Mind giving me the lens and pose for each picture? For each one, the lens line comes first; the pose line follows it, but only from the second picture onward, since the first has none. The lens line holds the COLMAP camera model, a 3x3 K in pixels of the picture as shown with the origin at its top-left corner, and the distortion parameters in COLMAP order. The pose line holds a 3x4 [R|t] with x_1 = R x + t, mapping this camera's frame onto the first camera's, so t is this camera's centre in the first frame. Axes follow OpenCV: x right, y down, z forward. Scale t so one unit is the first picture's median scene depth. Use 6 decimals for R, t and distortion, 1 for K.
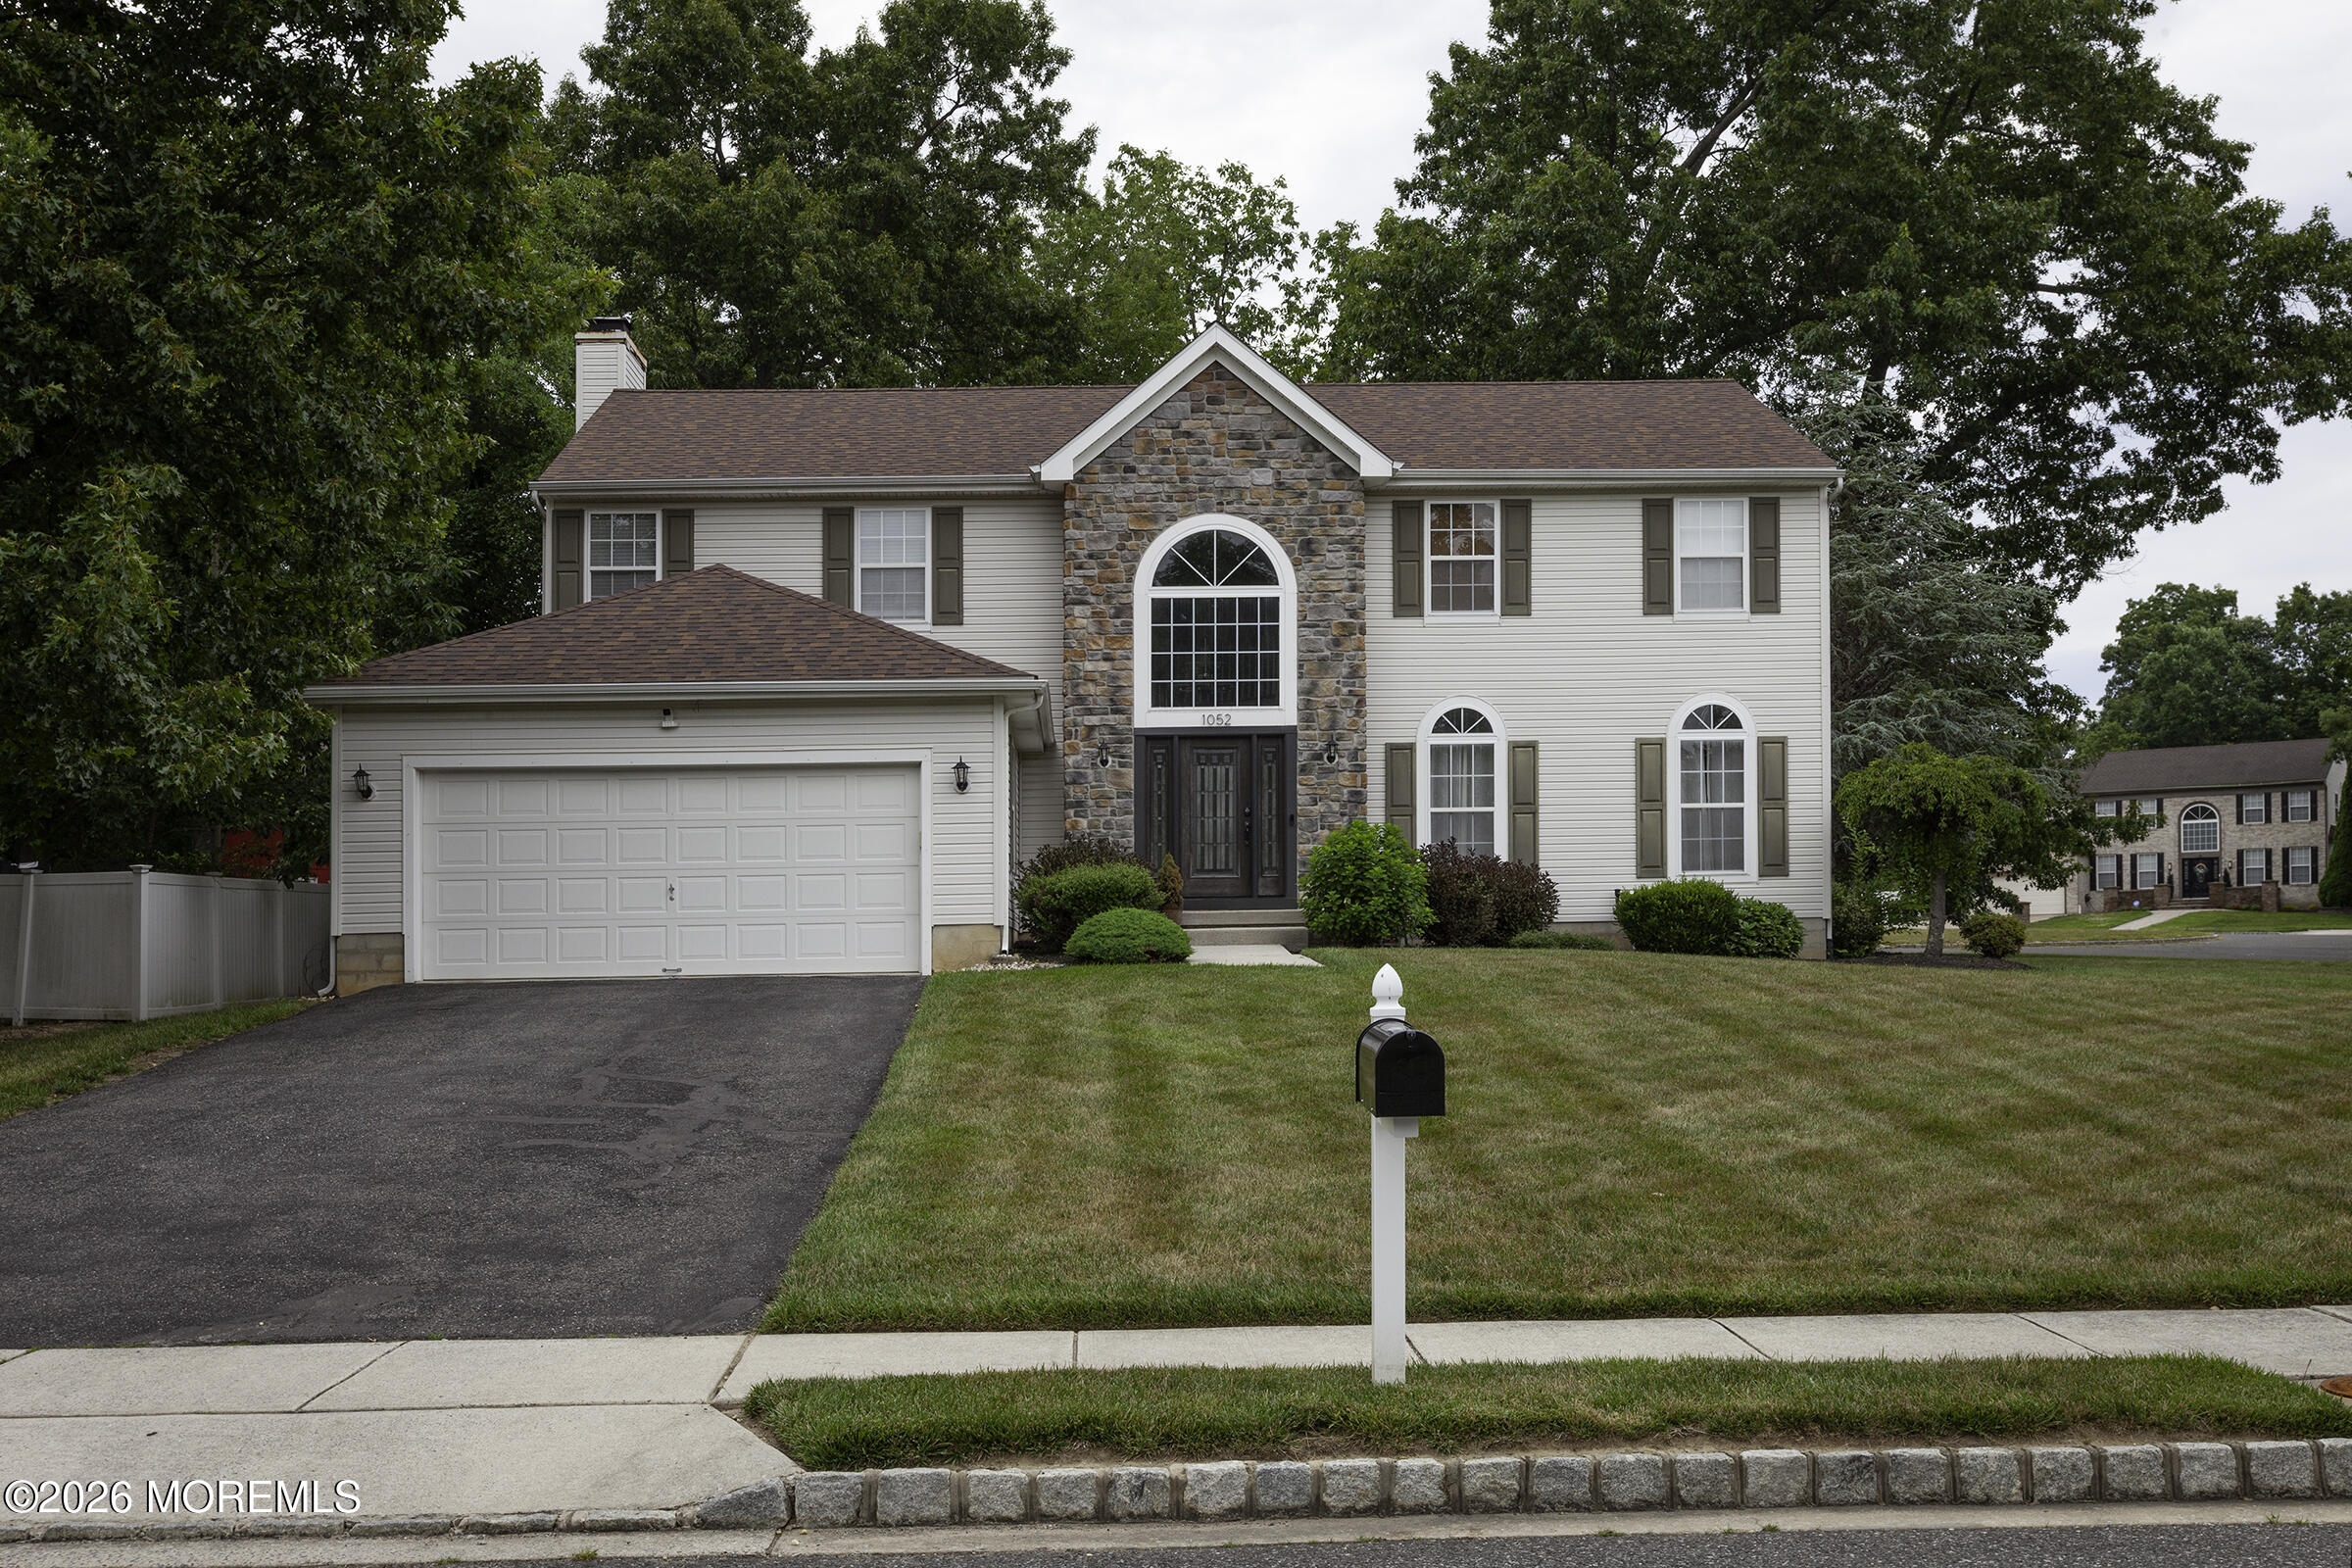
lens RADIAL K [[2271.7, 0, 1176.3], [0, 2271.7, 802.4], [0, 0, 1]] dist [-0.017813, 0.000000]
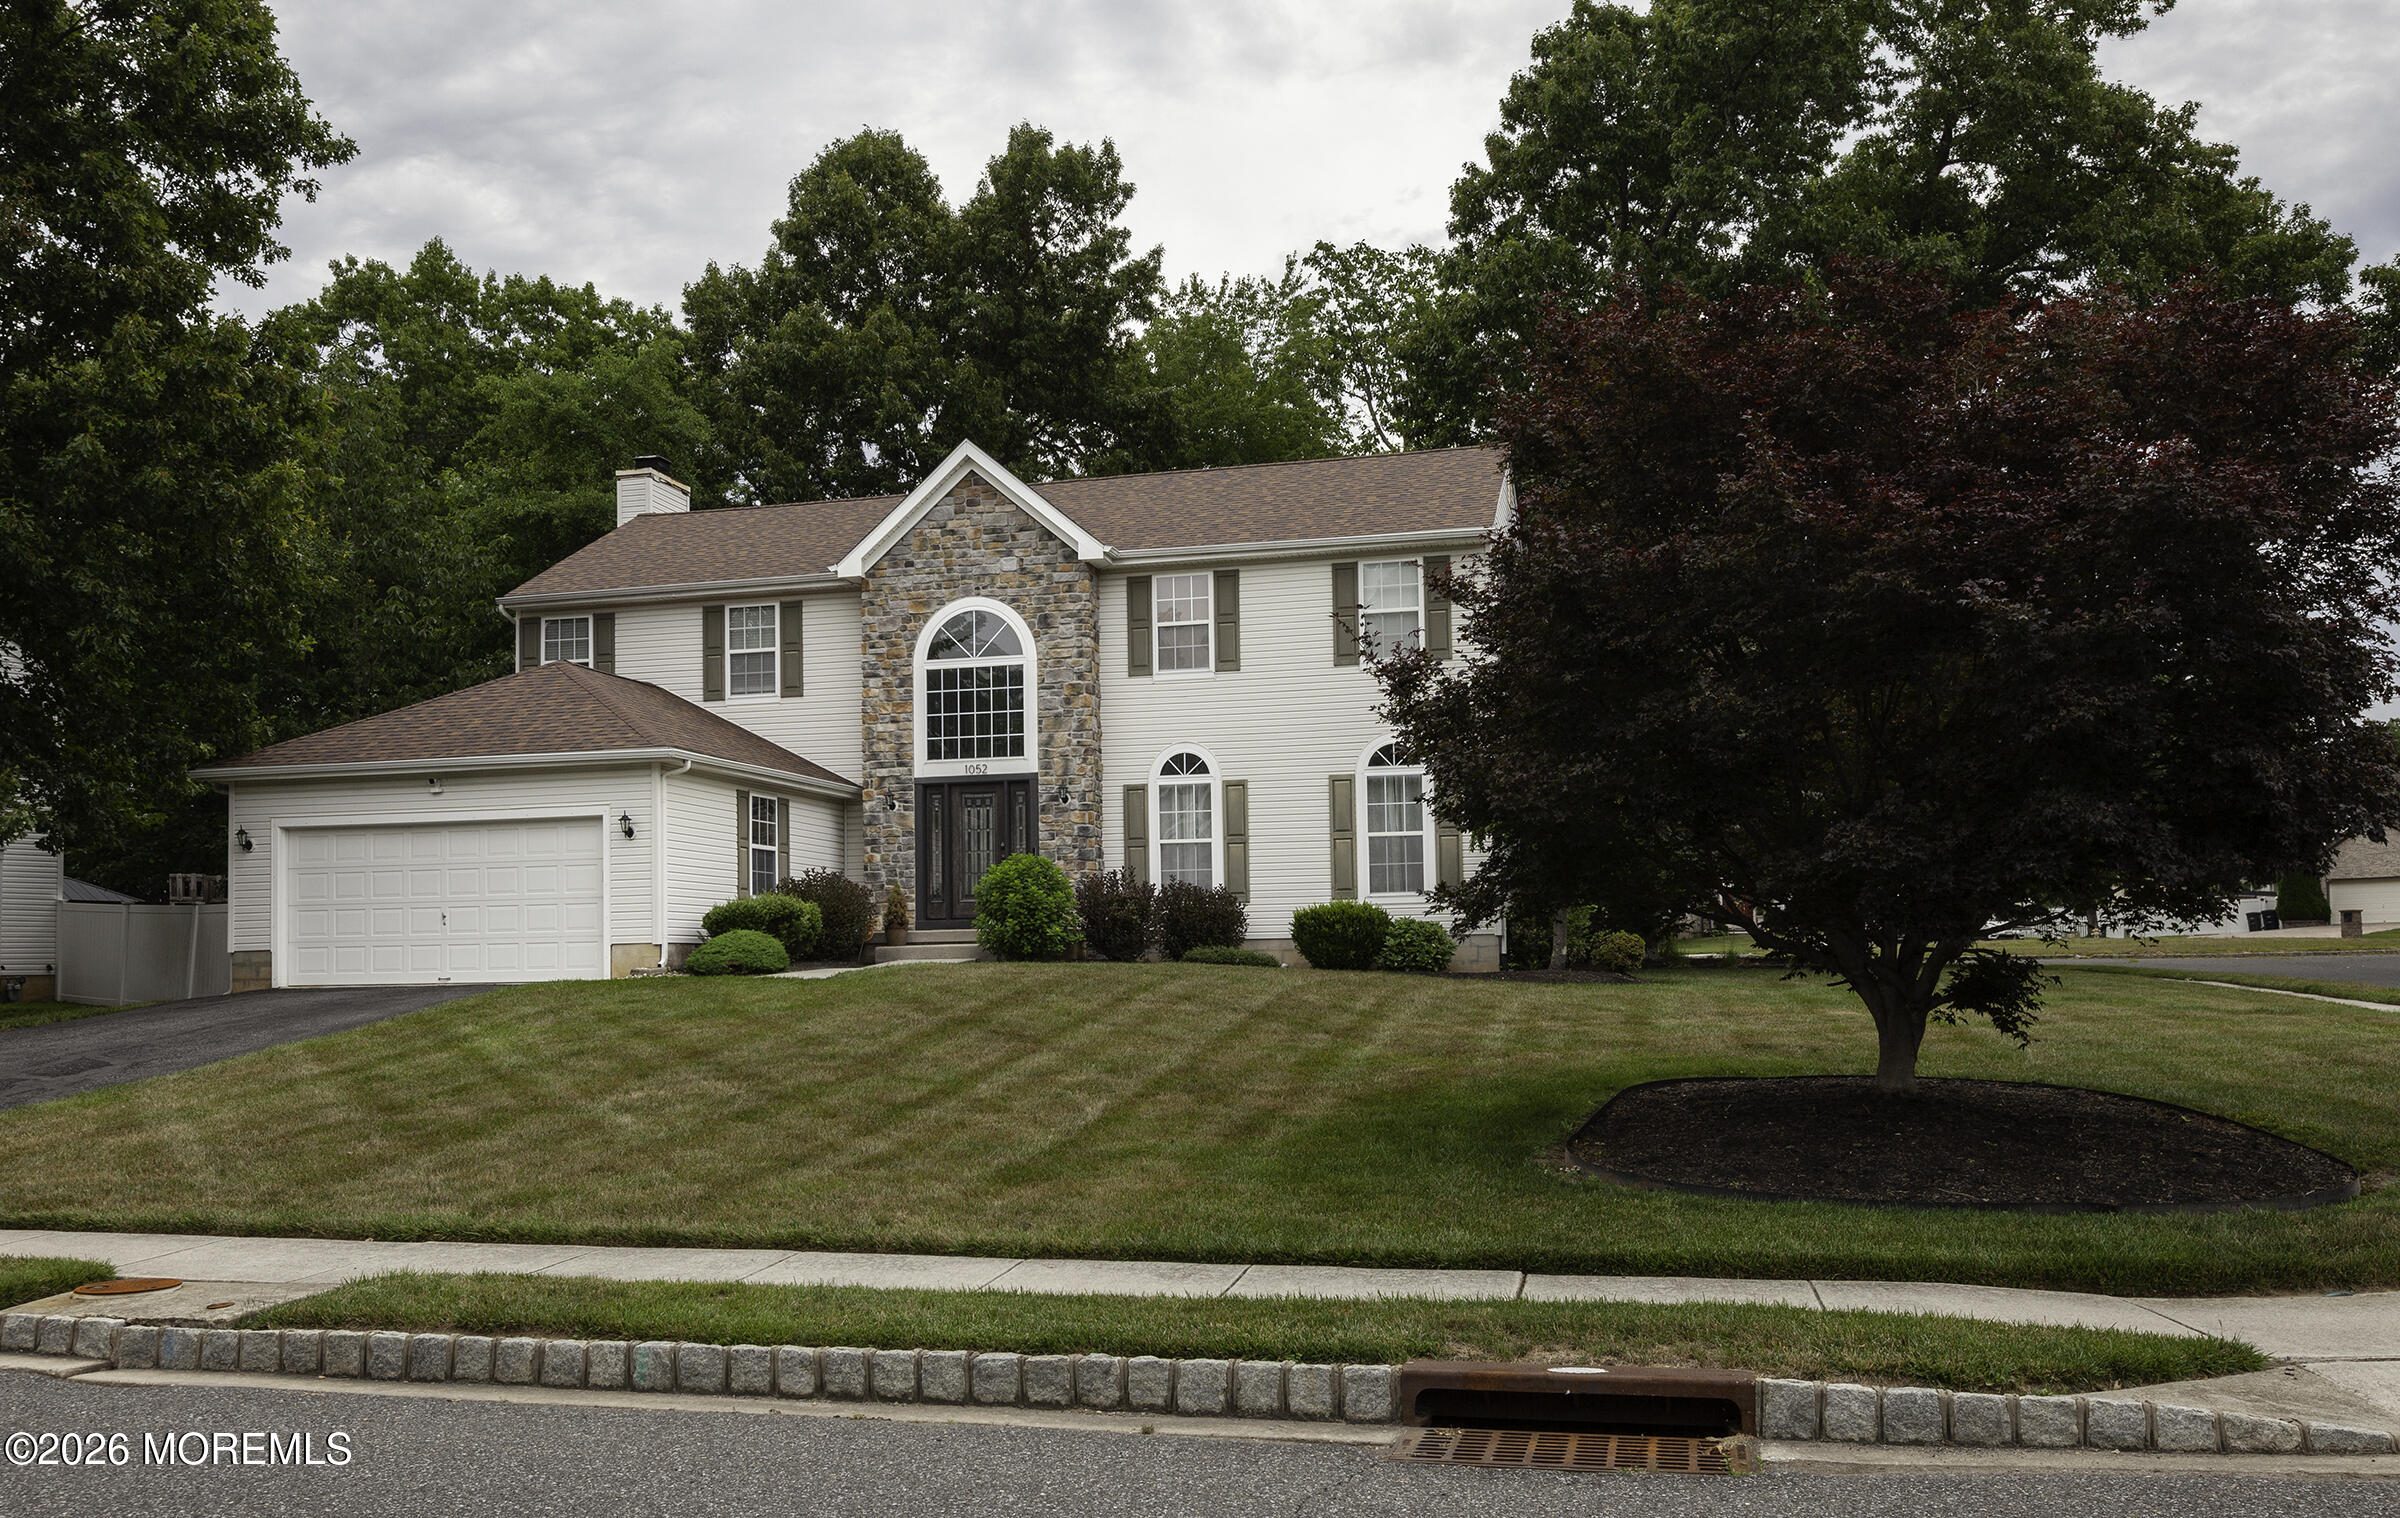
lens RADIAL K [[2141.4, 0, 1199.1], [0, 2141.4, 737.4], [0, 0, 1]] dist [0.006548, -0.010476]
pose [[0.952001, -0.031316, -0.304488, 0.471056], [0.019374, 0.998923, -0.042162, -0.003437], [0.305481, 0.034239, 0.951583, -0.034256]]
